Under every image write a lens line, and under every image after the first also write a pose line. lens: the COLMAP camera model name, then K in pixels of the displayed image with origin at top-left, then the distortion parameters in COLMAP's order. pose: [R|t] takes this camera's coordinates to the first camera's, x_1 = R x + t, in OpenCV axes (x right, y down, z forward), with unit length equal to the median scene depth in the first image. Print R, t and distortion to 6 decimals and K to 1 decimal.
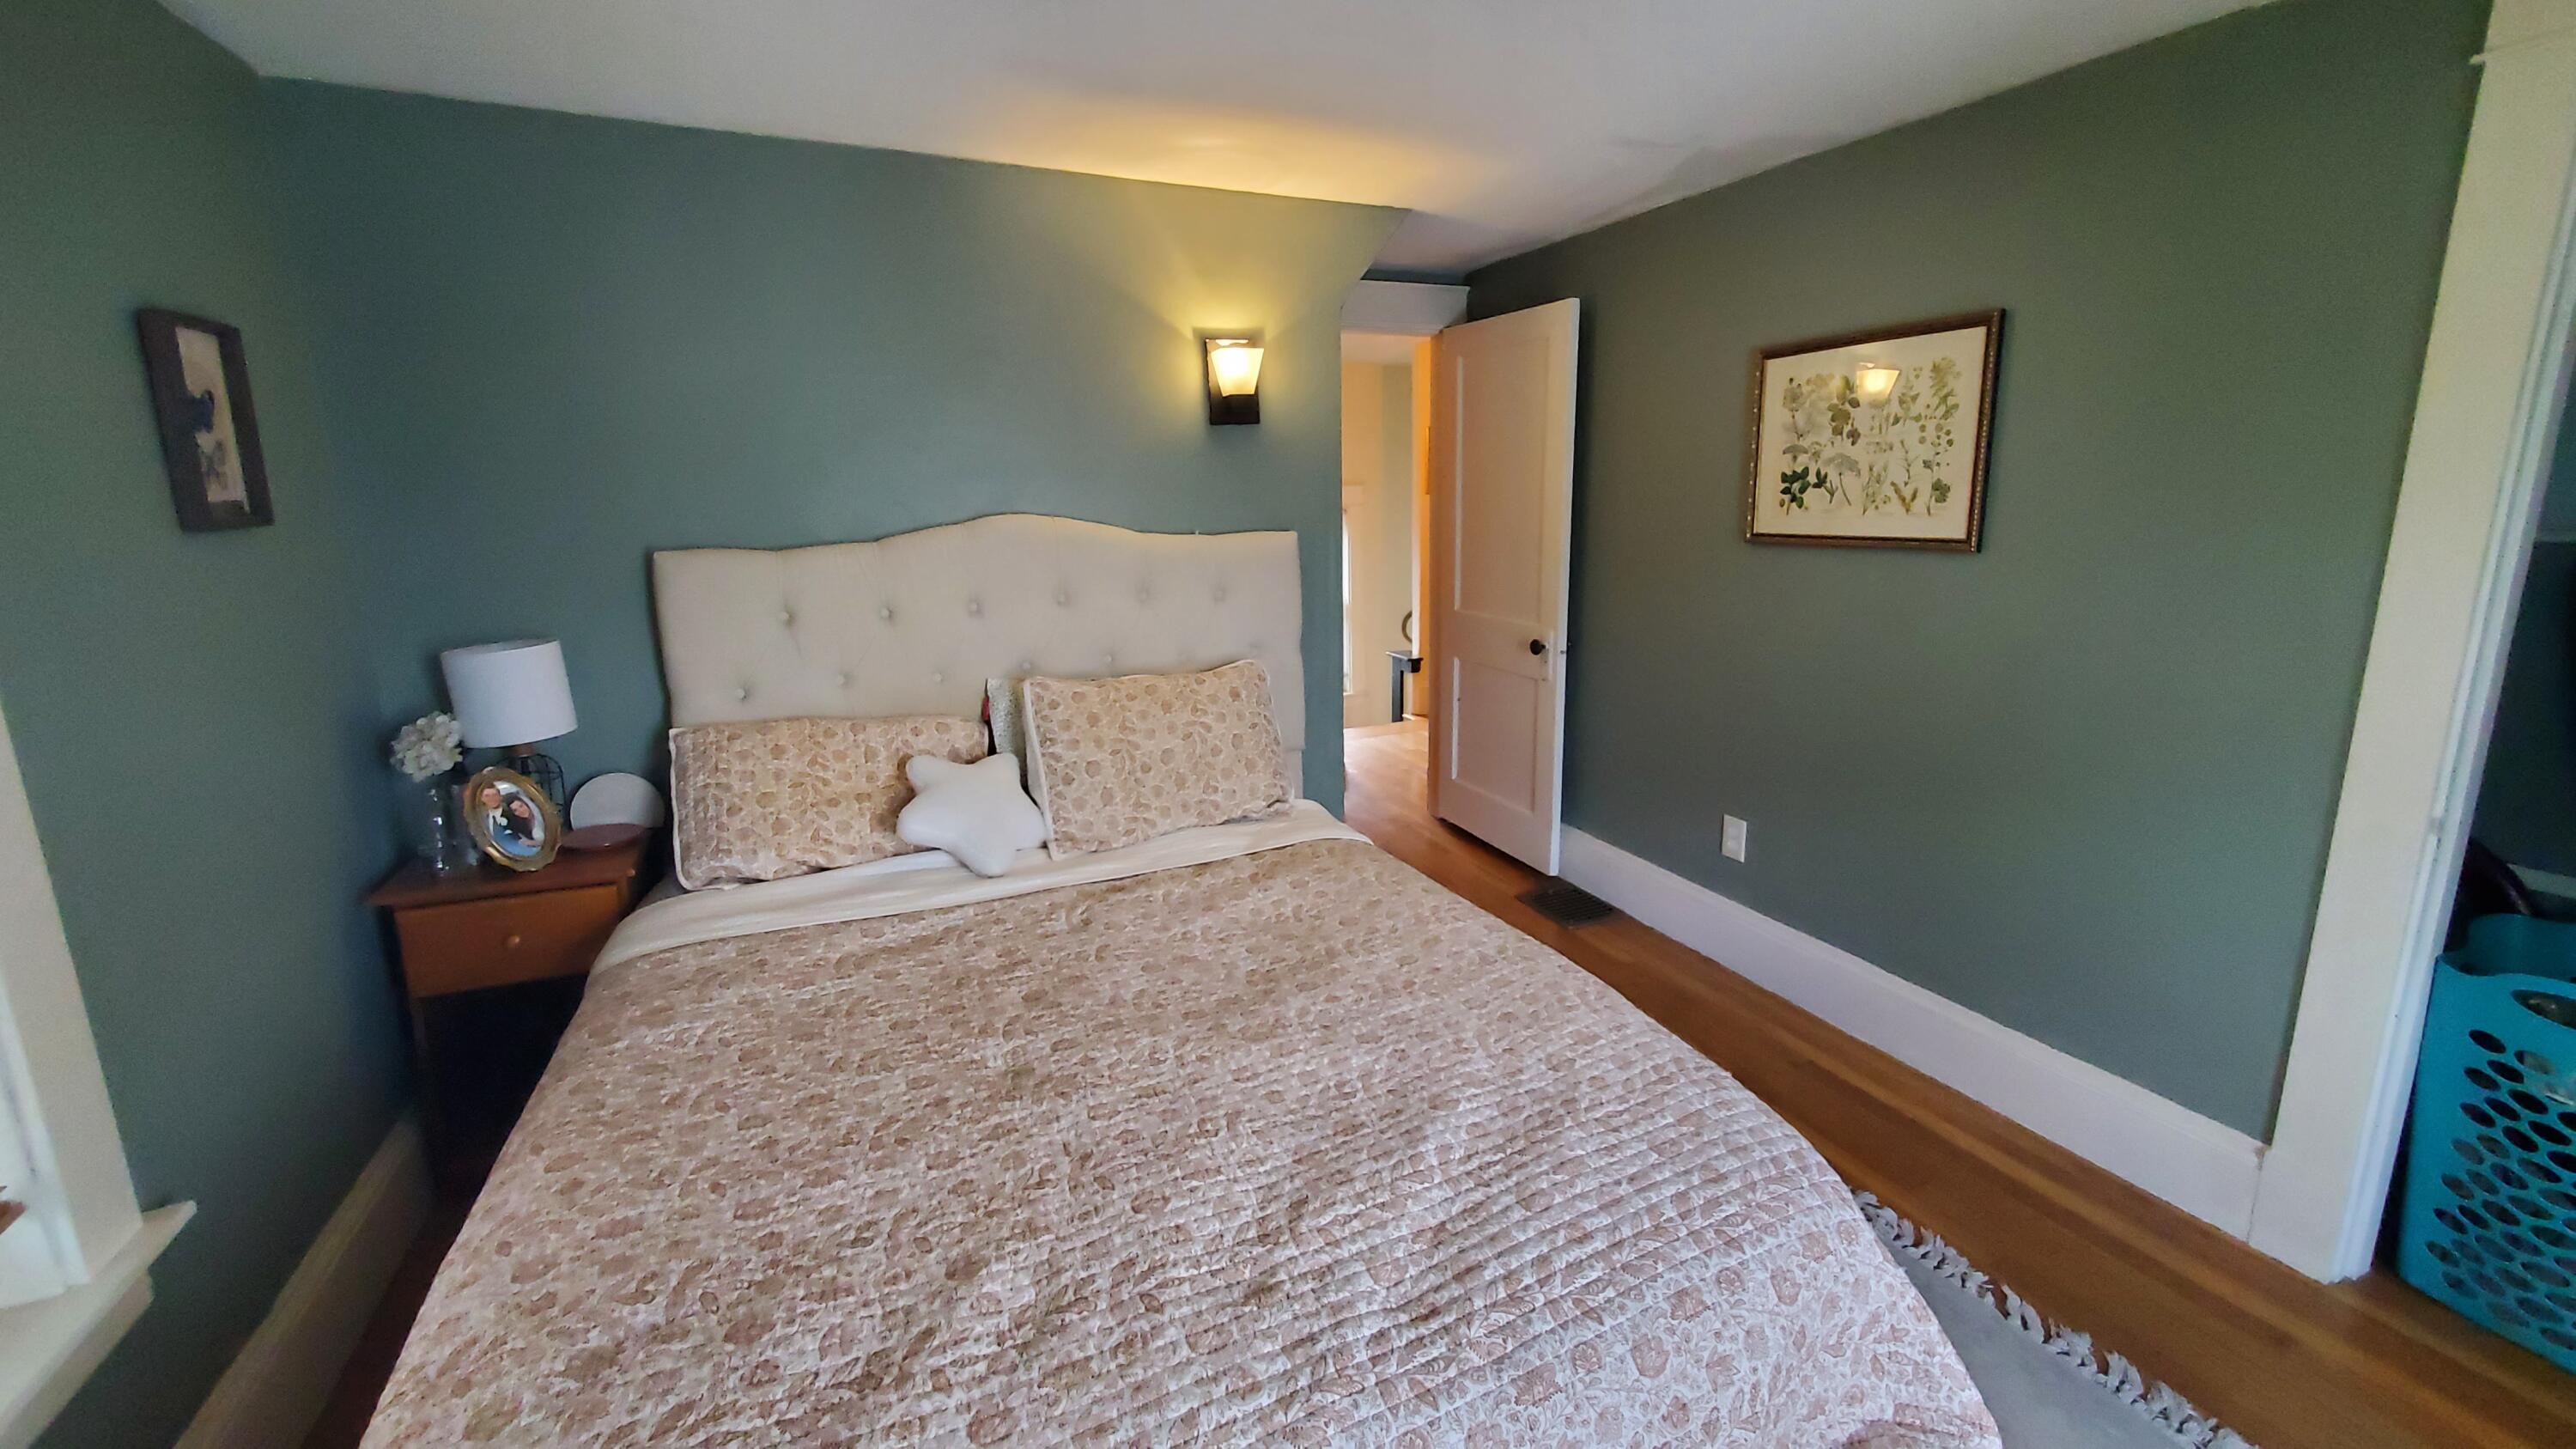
lens RADIAL K [[1027.7, 0, 1306.7], [0, 1027.7, 707.3], [0, 0, 1]] dist [0.000799, -0.002730]
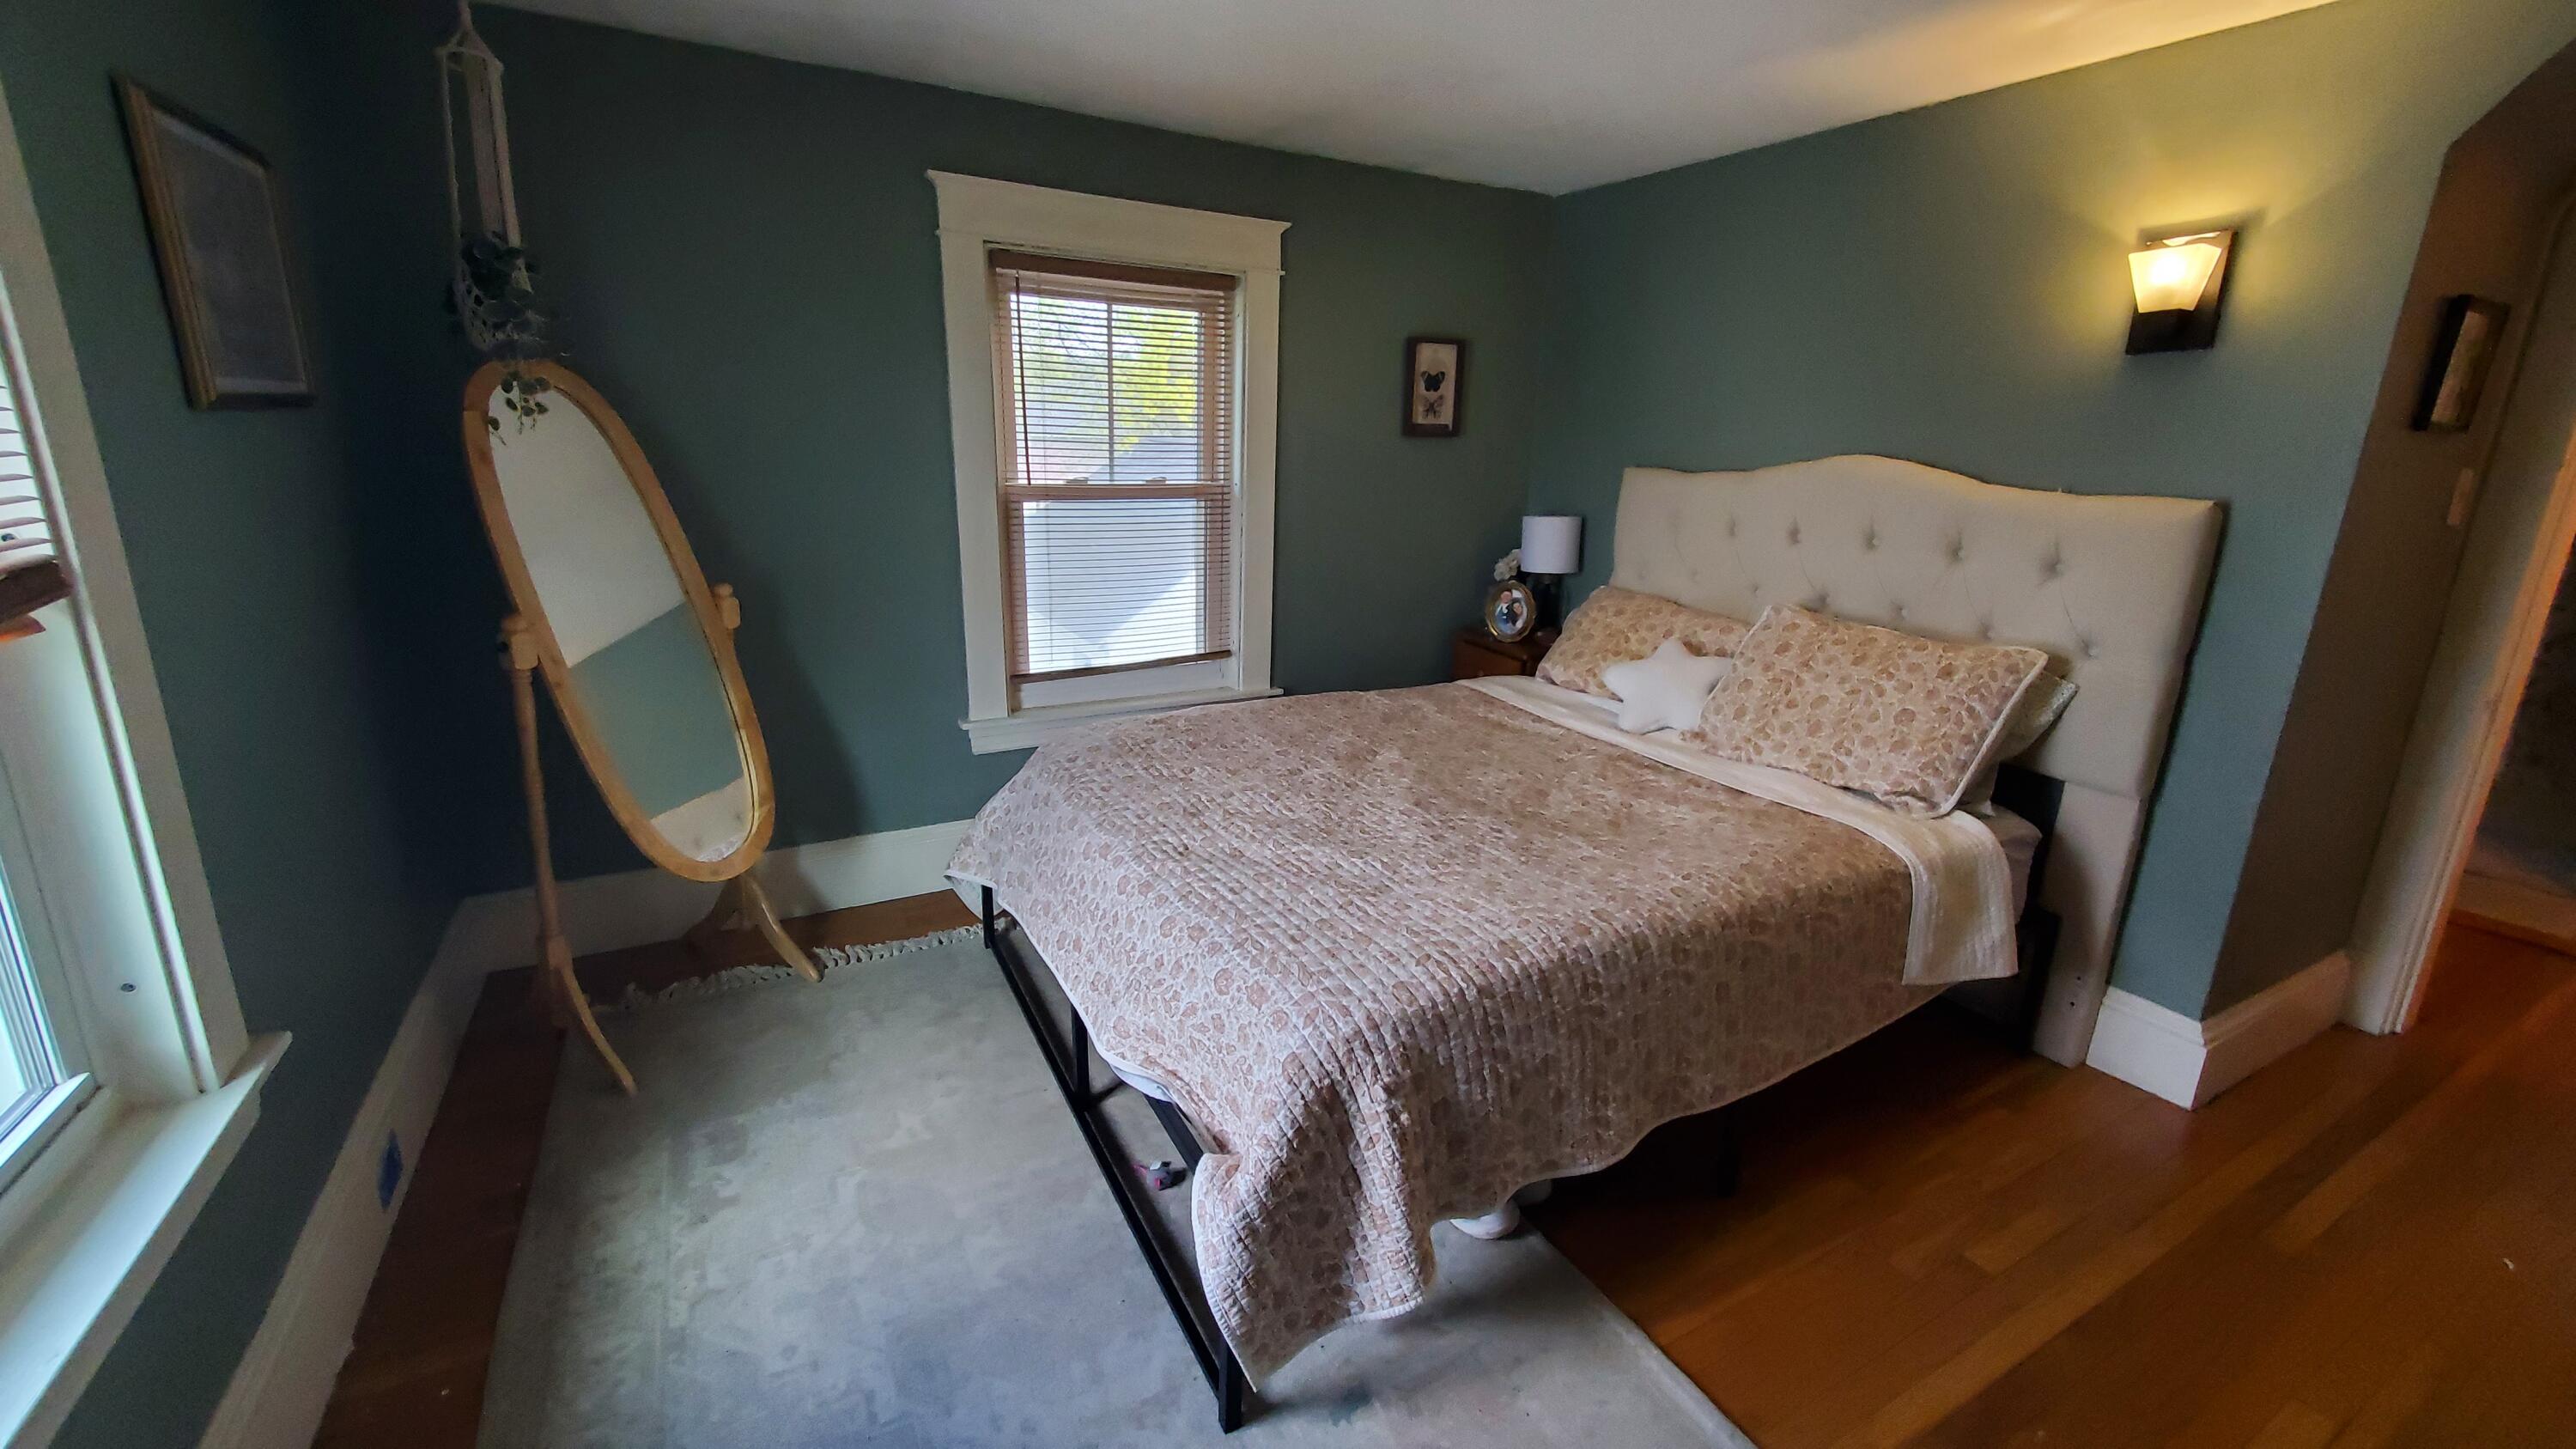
lens RADIAL K [[1014.8, 0, 1299.9], [0, 1014.8, 707.7], [0, 0, 1]] dist [0.013722, -0.000187]
pose [[0.082271, 0.277929, -0.957072, 0.978633], [-0.238383, 0.937939, 0.251881, -0.096304], [0.967680, 0.207427, 0.143419, 0.470840]]
